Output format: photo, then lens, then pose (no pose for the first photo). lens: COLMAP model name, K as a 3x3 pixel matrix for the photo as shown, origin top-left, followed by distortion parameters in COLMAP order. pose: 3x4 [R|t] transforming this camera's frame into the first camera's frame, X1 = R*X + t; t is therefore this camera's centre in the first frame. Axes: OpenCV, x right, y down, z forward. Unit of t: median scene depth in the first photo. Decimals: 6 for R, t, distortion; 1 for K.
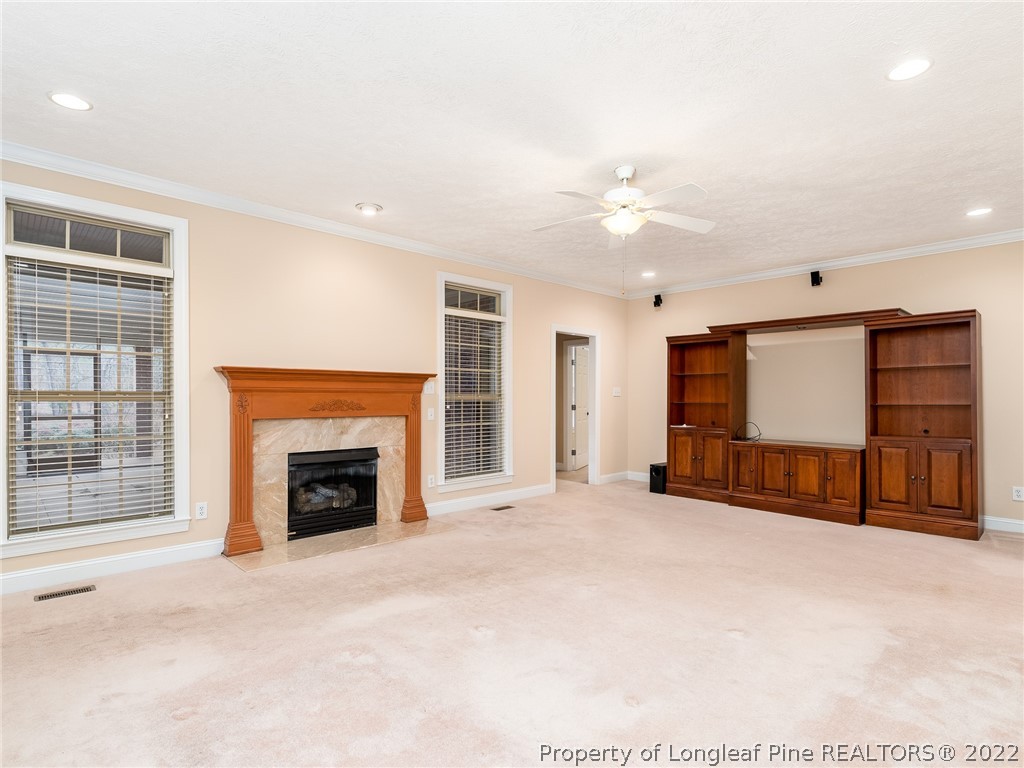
lens RADIAL K [[548.5, 0, 514.4], [0, 548.5, 392.9], [0, 0, 1]] dist [-0.014767, 0.003605]
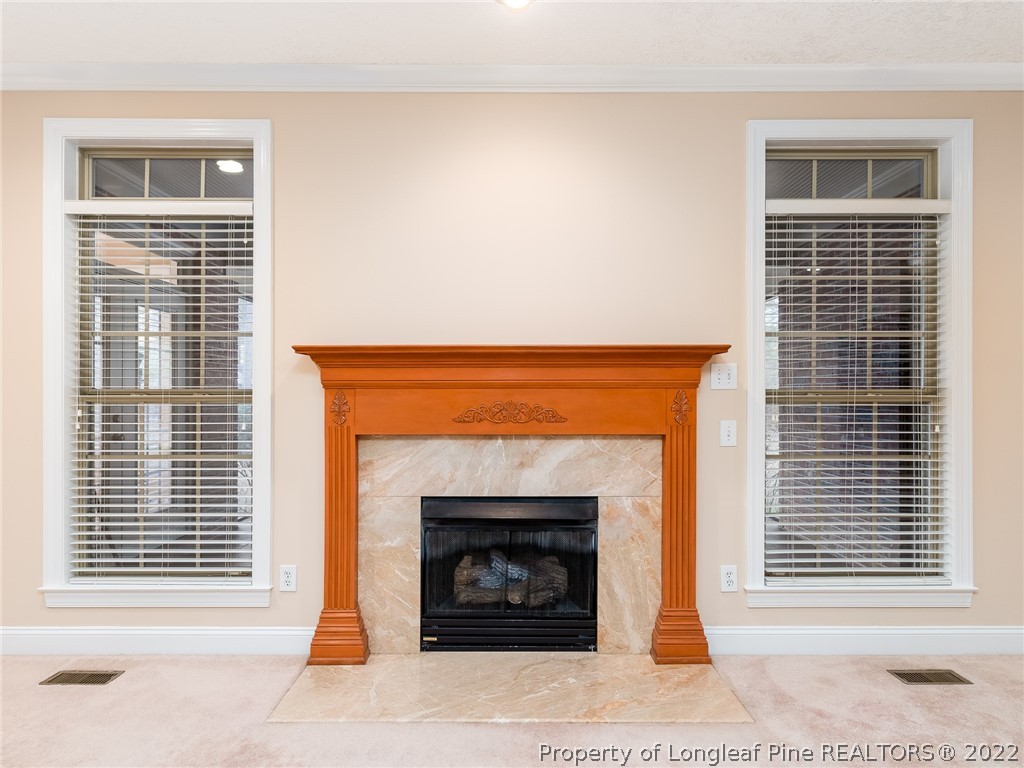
lens RADIAL K [[606.4, 0, 512.0], [0, 606.4, 389.7], [0, 0, 1]] dist [0.001435, 0.003086]
pose [[0.717189, -0.000493, -0.696878, 0.080660], [0.007885, 0.999941, 0.007407, -0.003593], [0.696834, -0.010807, 0.717151, 0.549550]]
